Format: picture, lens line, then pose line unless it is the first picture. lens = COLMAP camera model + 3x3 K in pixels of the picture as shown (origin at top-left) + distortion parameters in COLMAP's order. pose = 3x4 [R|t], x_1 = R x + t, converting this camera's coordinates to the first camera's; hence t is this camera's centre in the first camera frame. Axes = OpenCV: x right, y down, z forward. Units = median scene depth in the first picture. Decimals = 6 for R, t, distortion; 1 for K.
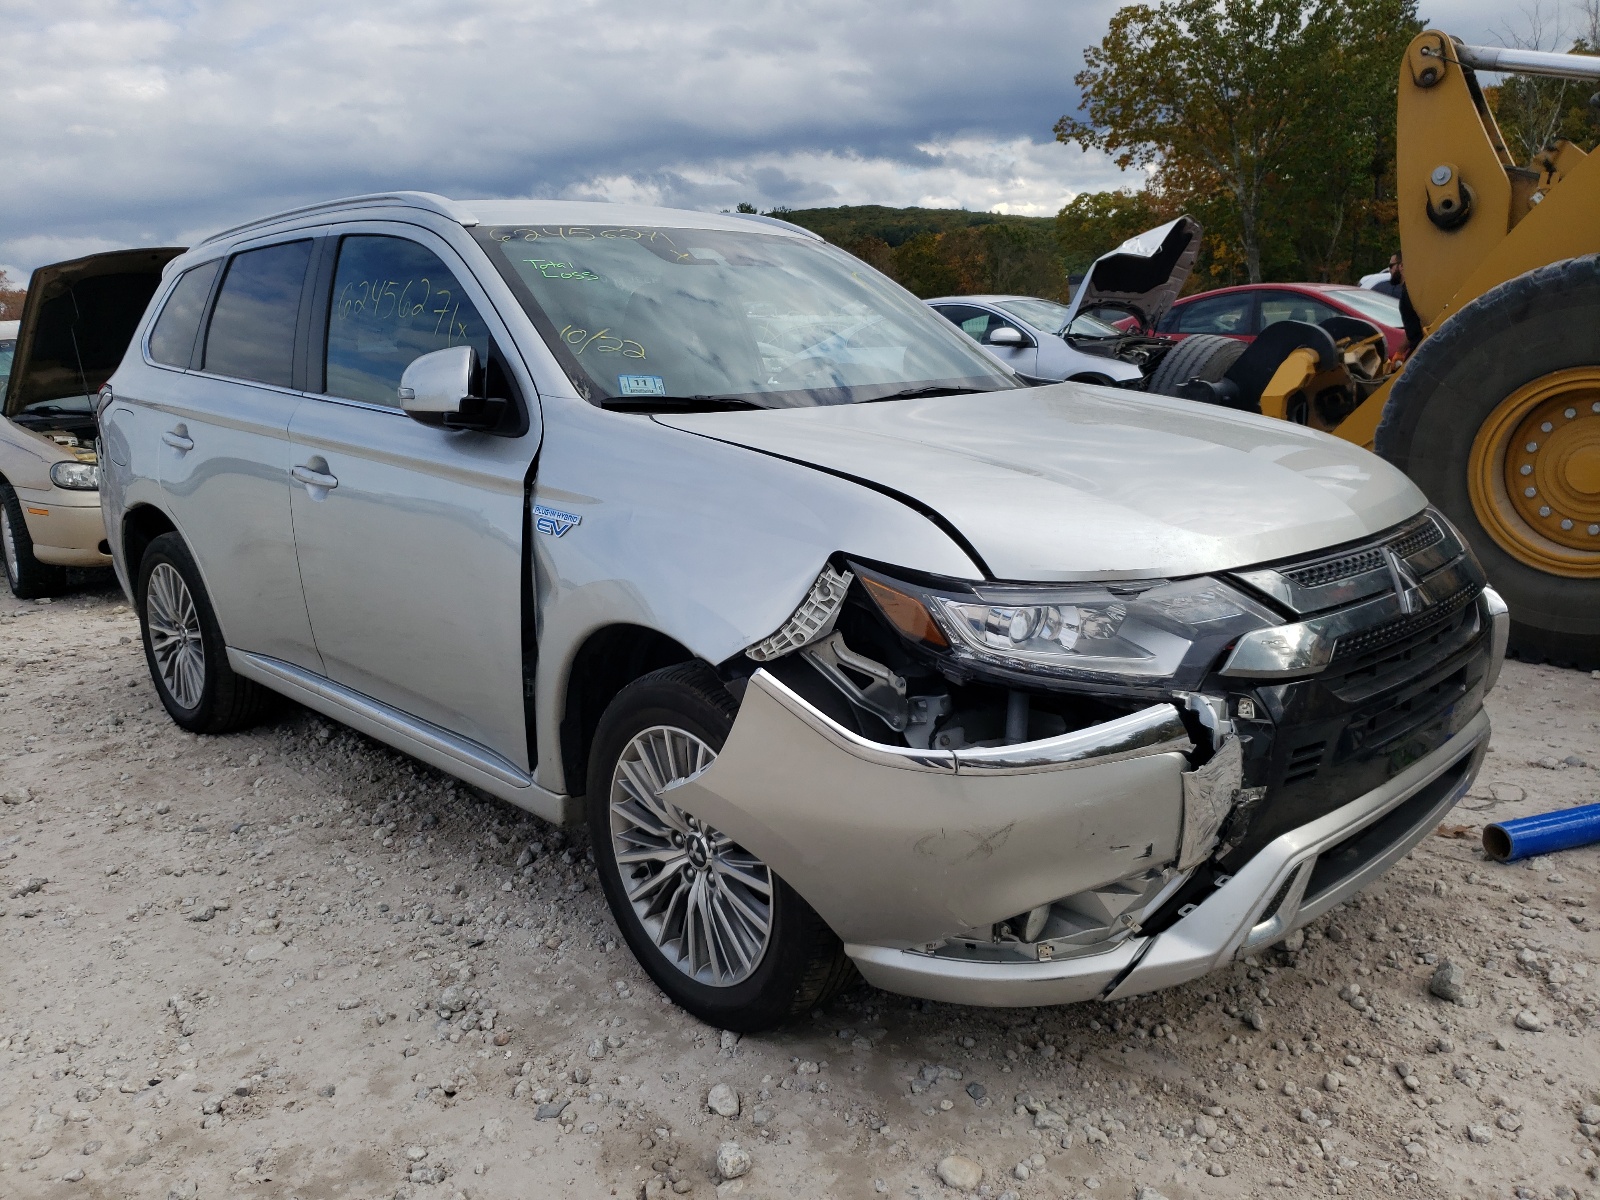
lens RADIAL K [[1219.0, 0, 801.4], [0, 1219.0, 599.4], [0, 0, 1]] dist [0.016333, -0.005069]
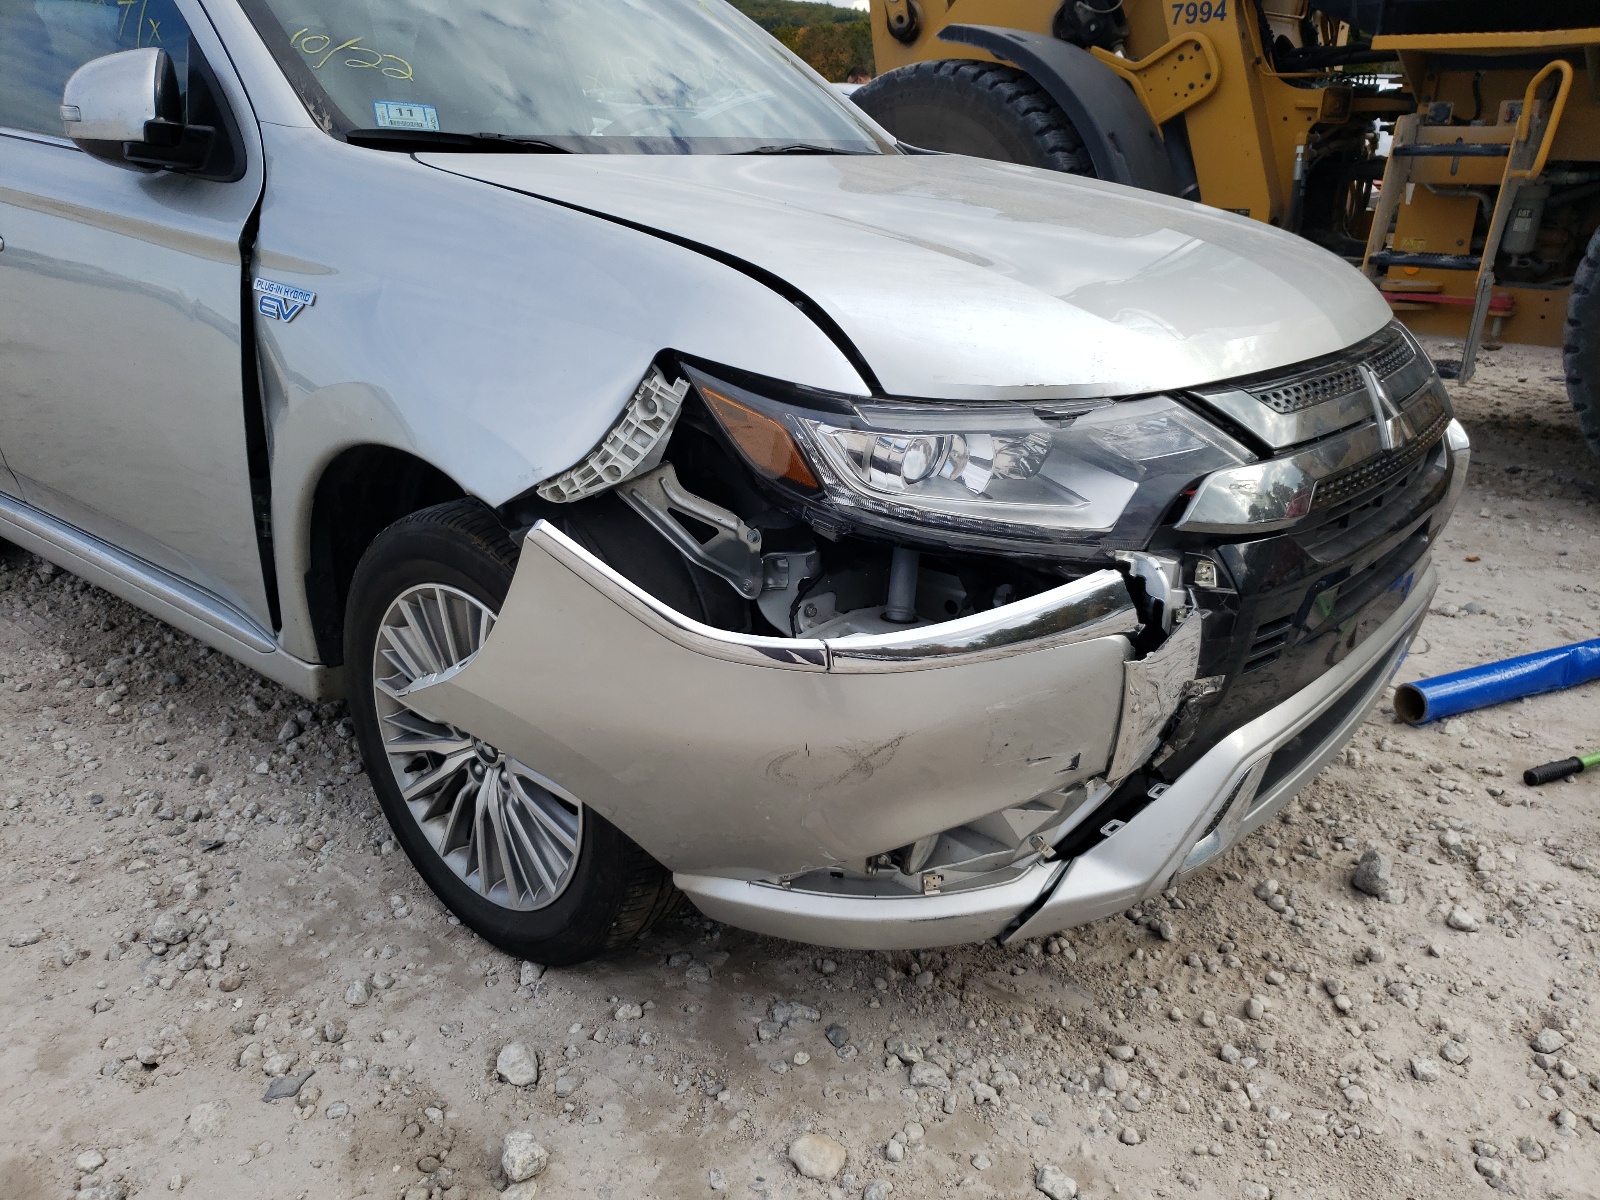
lens RADIAL K [[1219.0, 0, 798.7], [0, 1219.0, 596.3], [0, 0, 1]] dist [0.016333, -0.005069]
pose [[0.993117, 0.003150, 0.117080, 0.021876], [-0.020238, 0.989216, 0.145056, -0.001789], [-0.115361, -0.146427, 0.982472, 0.252766]]
